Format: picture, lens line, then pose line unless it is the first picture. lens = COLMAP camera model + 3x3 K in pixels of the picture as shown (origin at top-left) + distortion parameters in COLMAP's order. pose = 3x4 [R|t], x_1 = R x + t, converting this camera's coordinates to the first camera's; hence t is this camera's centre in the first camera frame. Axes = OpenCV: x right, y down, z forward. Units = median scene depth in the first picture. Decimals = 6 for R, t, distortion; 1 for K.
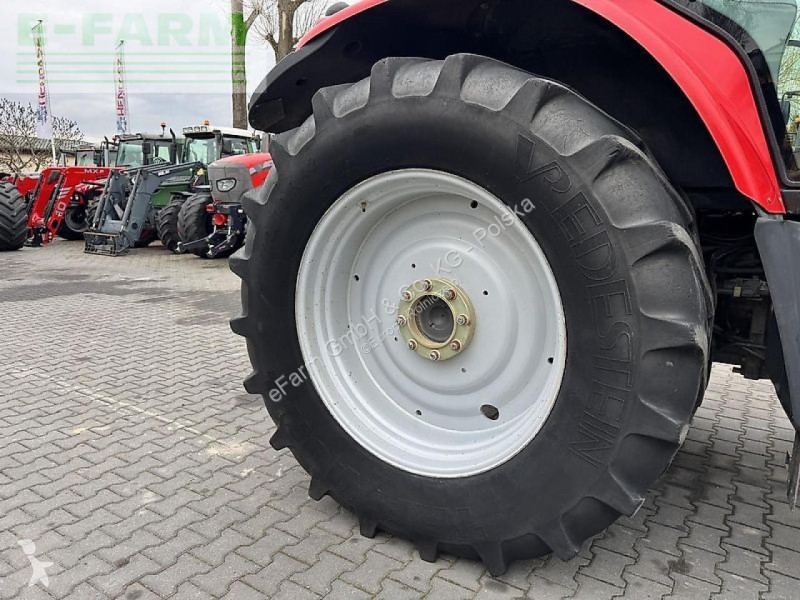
lens RADIAL K [[560.5, 0, 402.8], [0, 560.5, 304.9], [0, 0, 1]] dist [0.060897, -0.074281]
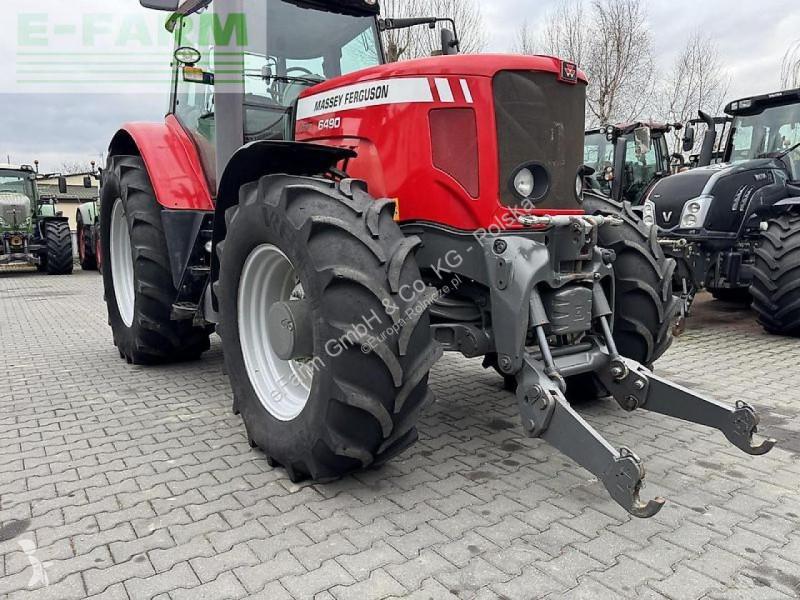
lens RADIAL K [[560.7, 0, 397.8], [0, 560.7, 304.0], [0, 0, 1]] dist [0.057168, -0.073698]
pose [[0.928986, 0.023335, -0.369380, 1.821518], [-0.049839, 0.996808, -0.062372, 0.278197], [0.366745, 0.076352, 0.927183, -0.735894]]
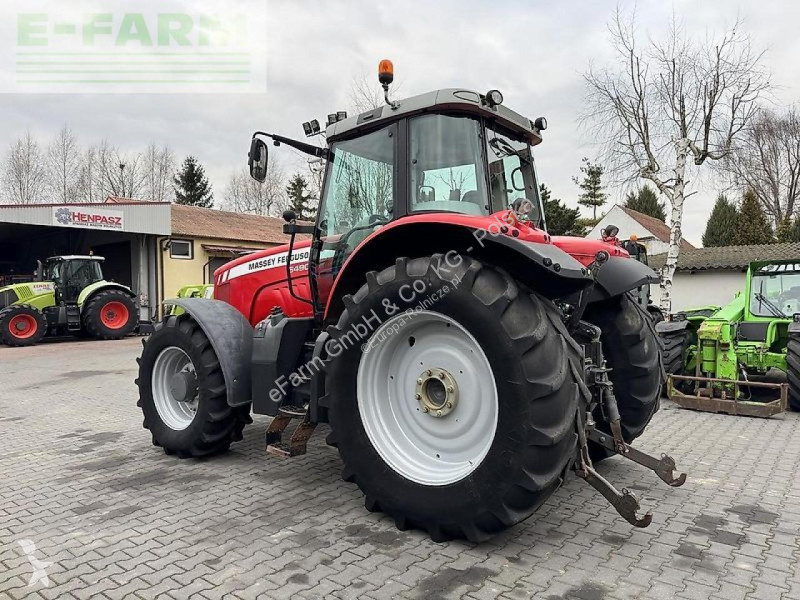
lens RADIAL K [[562.1, 0, 400.4], [0, 562.1, 304.4], [0, 0, 1]] dist [0.048500, -0.054989]
pose [[-0.994318, 0.000105, 0.106449, 0.457136], [0.022147, 0.978322, 0.205901, -0.723549], [-0.104120, 0.207089, -0.972766, 3.292105]]
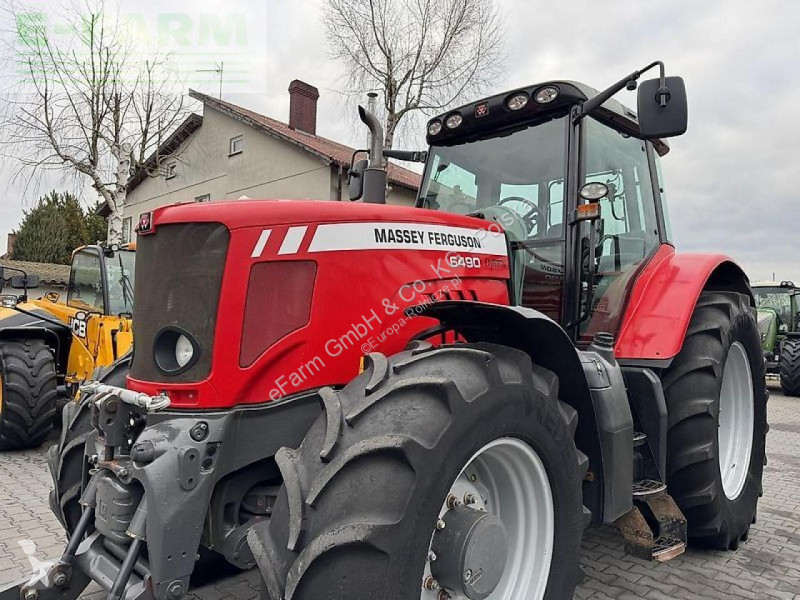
lens RADIAL K [[564.7, 0, 401.2], [0, 564.7, 304.1], [0, 0, 1]] dist [0.053761, -0.074074]
pose [[-0.186153, -0.064039, -0.980432, 2.577468], [-0.226613, 0.973768, -0.020577, -0.210534], [0.956030, 0.218348, -0.195782, 1.030160]]
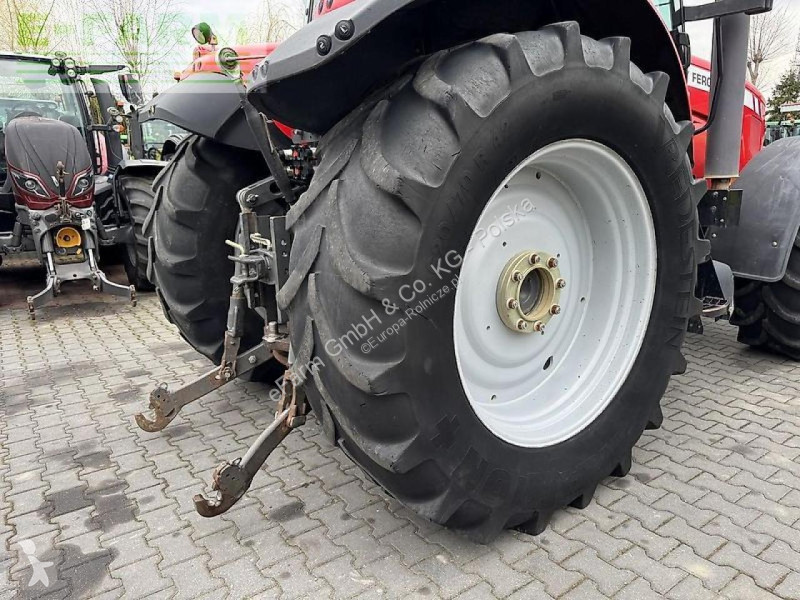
lens RADIAL K [[560.5, 0, 402.8], [0, 560.5, 304.9], [0, 0, 1]] dist [0.060897, -0.074281]
pose [[0.365847, -0.231580, 0.901403, -0.910780], [0.204837, 0.964833, 0.164740, -0.160106], [-0.907853, 0.124371, 0.400417, 0.780221]]
